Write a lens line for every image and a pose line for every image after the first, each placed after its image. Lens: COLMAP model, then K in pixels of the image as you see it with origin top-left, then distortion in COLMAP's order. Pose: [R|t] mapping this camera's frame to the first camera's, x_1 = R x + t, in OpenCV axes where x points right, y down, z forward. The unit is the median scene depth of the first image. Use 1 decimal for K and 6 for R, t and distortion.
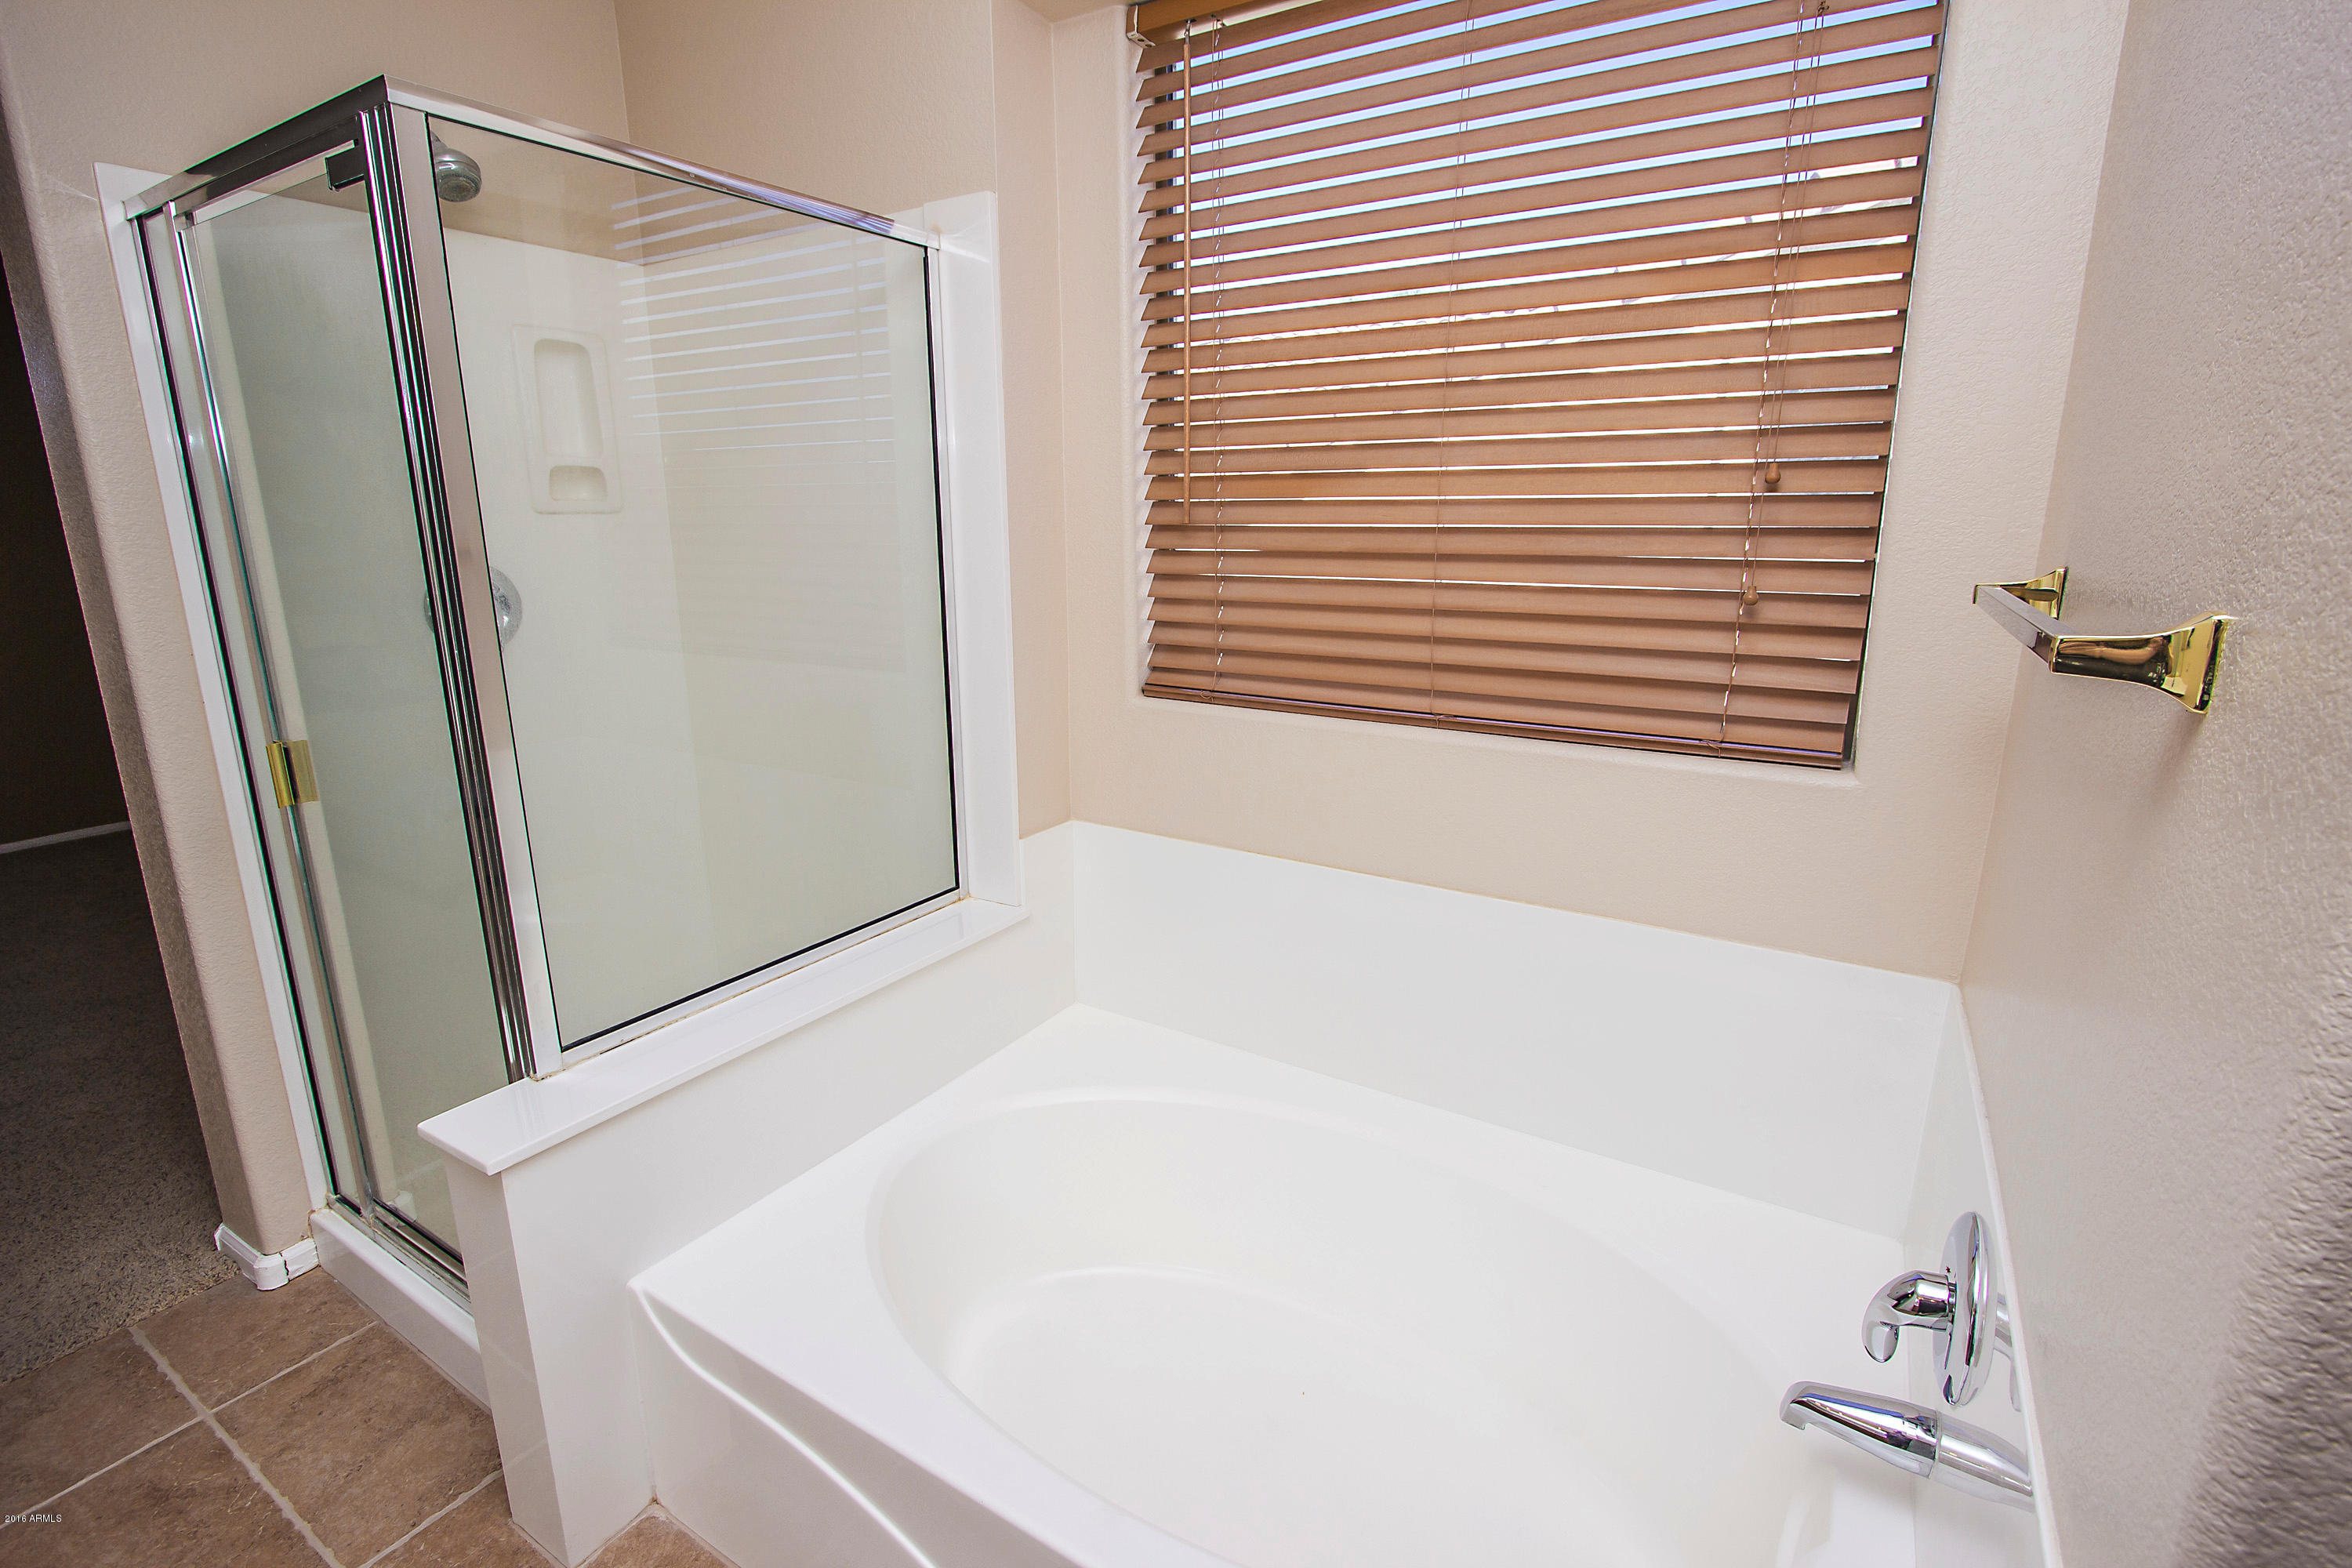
lens RADIAL K [[1066.0, 0, 1178.4], [0, 1066.0, 779.0], [0, 0, 1]] dist [-0.014404, 0.001354]
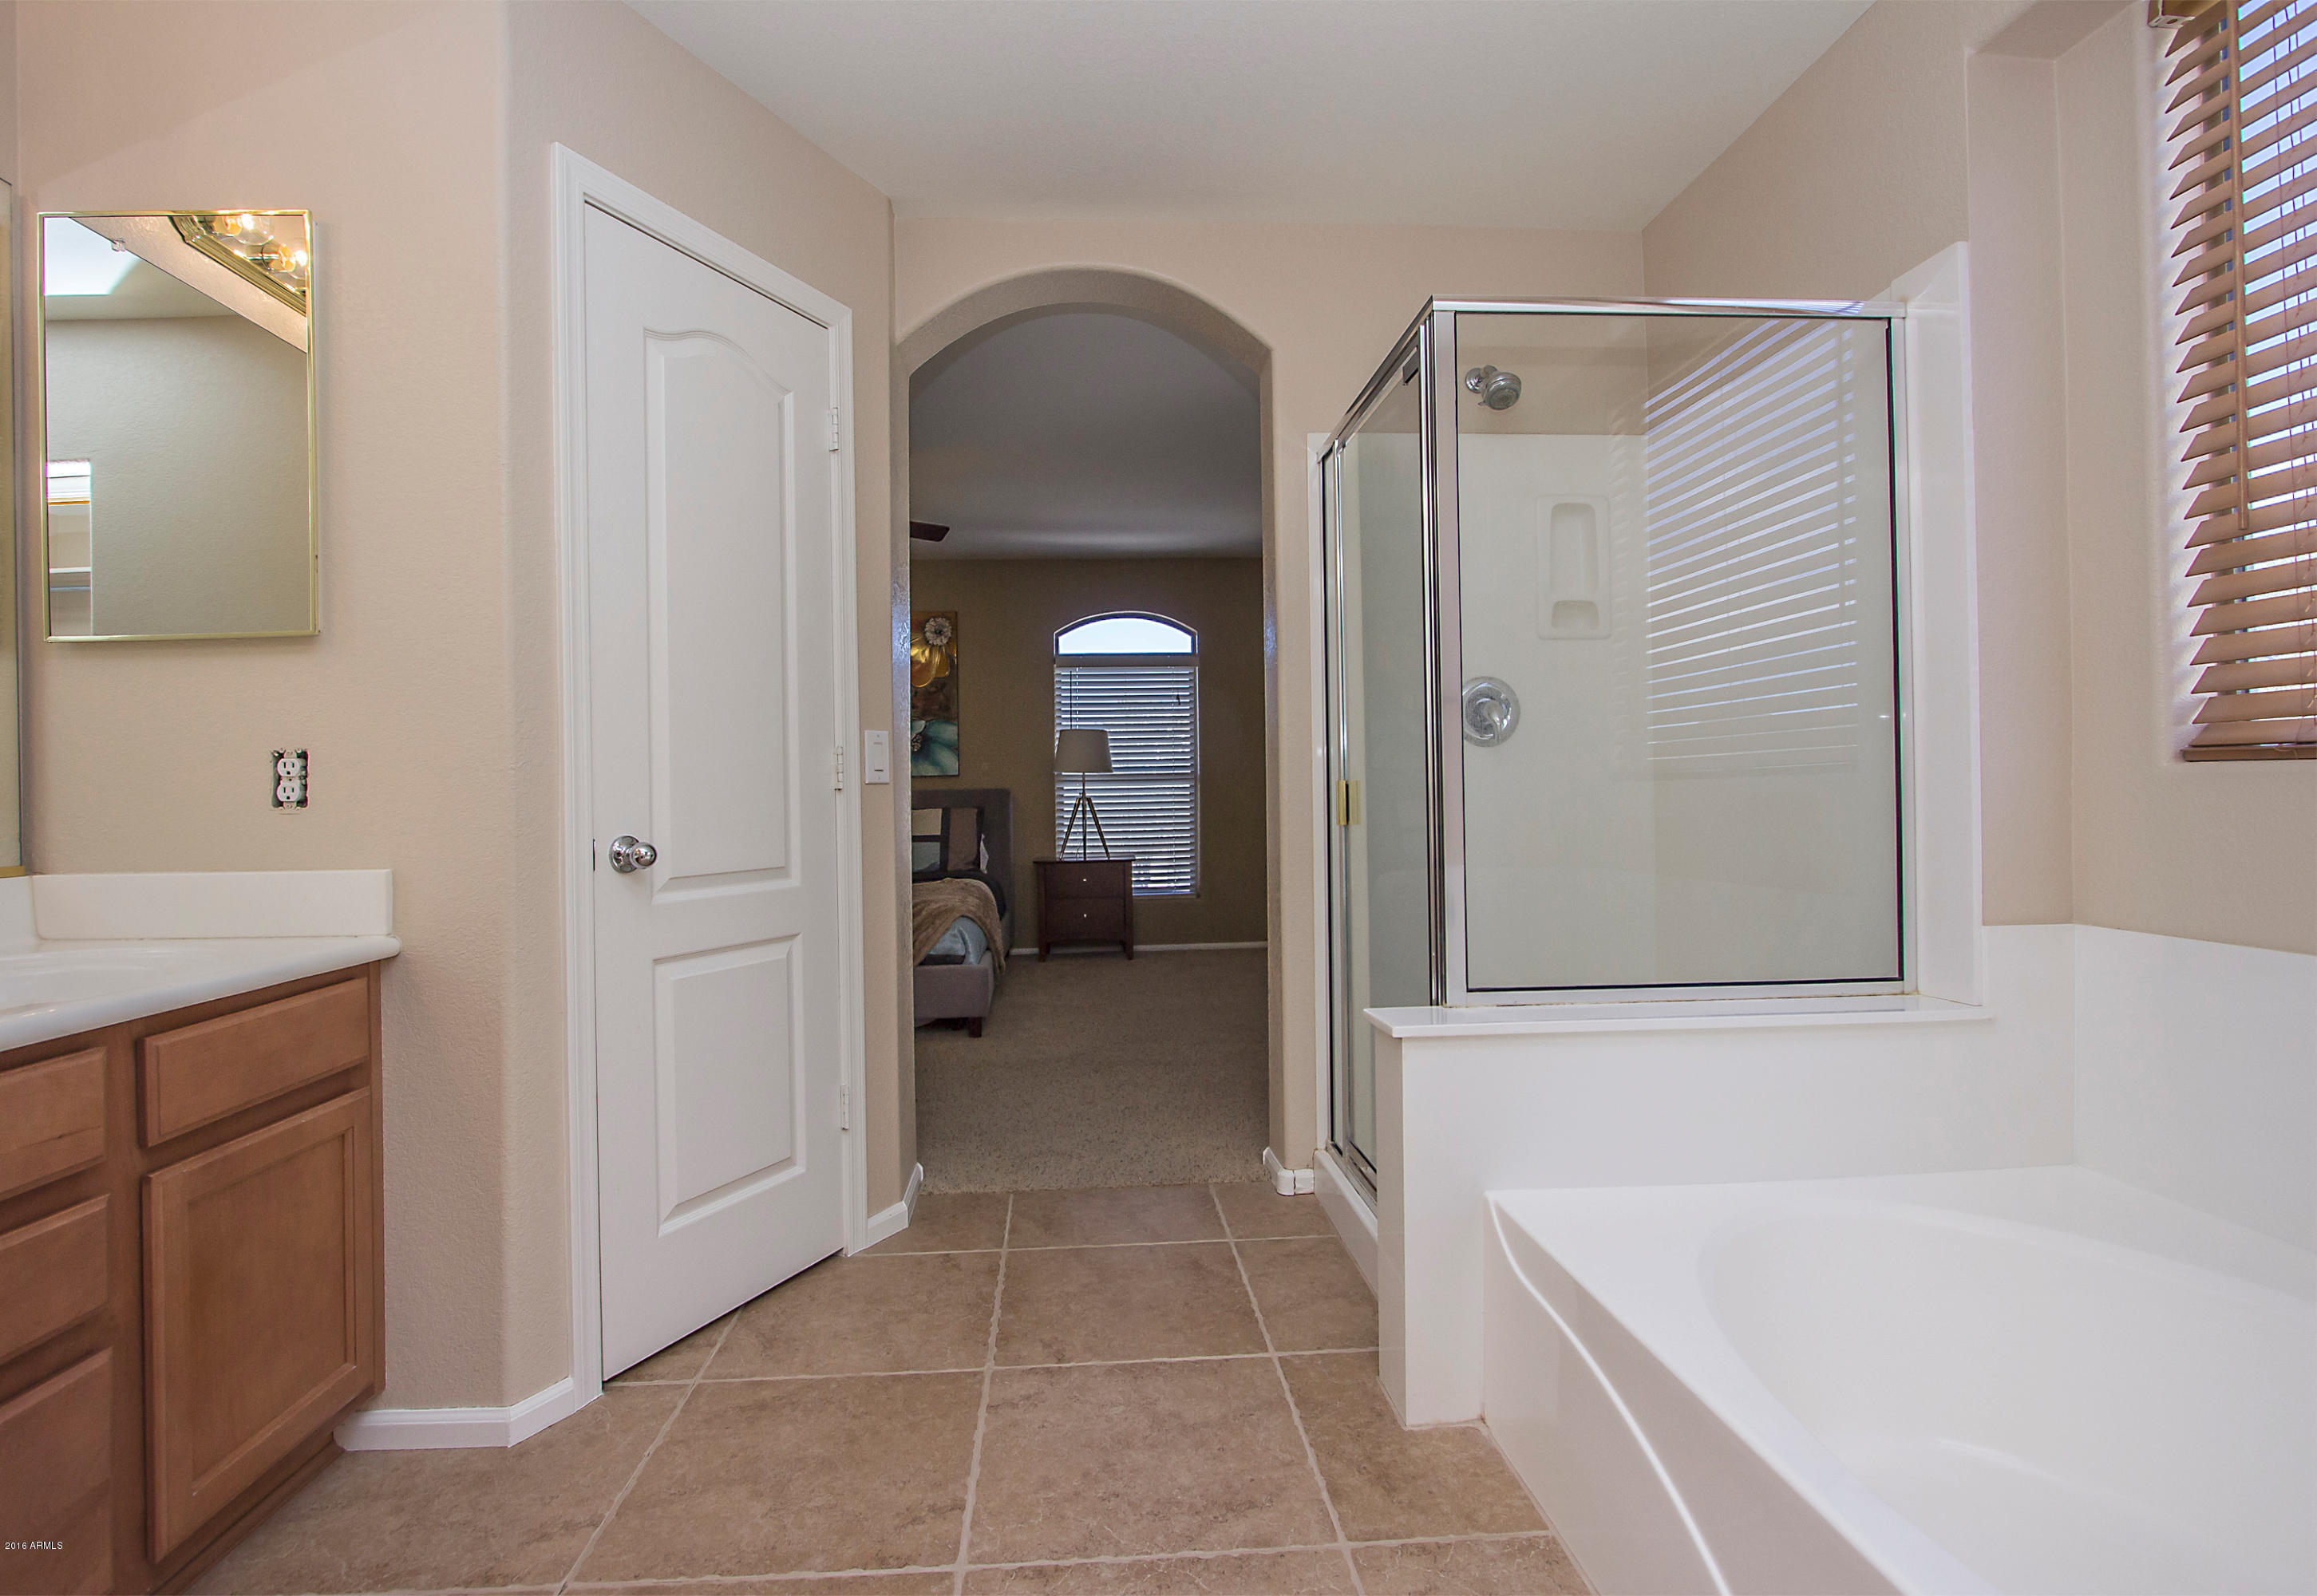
lens RADIAL K [[1098.5, 0, 1148.7], [0, 1098.5, 789.2], [0, 0, 1]] dist [-0.004932, -0.000324]
pose [[0.590049, -0.011125, -0.807291, 0.187658], [-0.175621, 0.974194, -0.141786, 0.215645], [0.788035, 0.225438, 0.572868, -0.065345]]
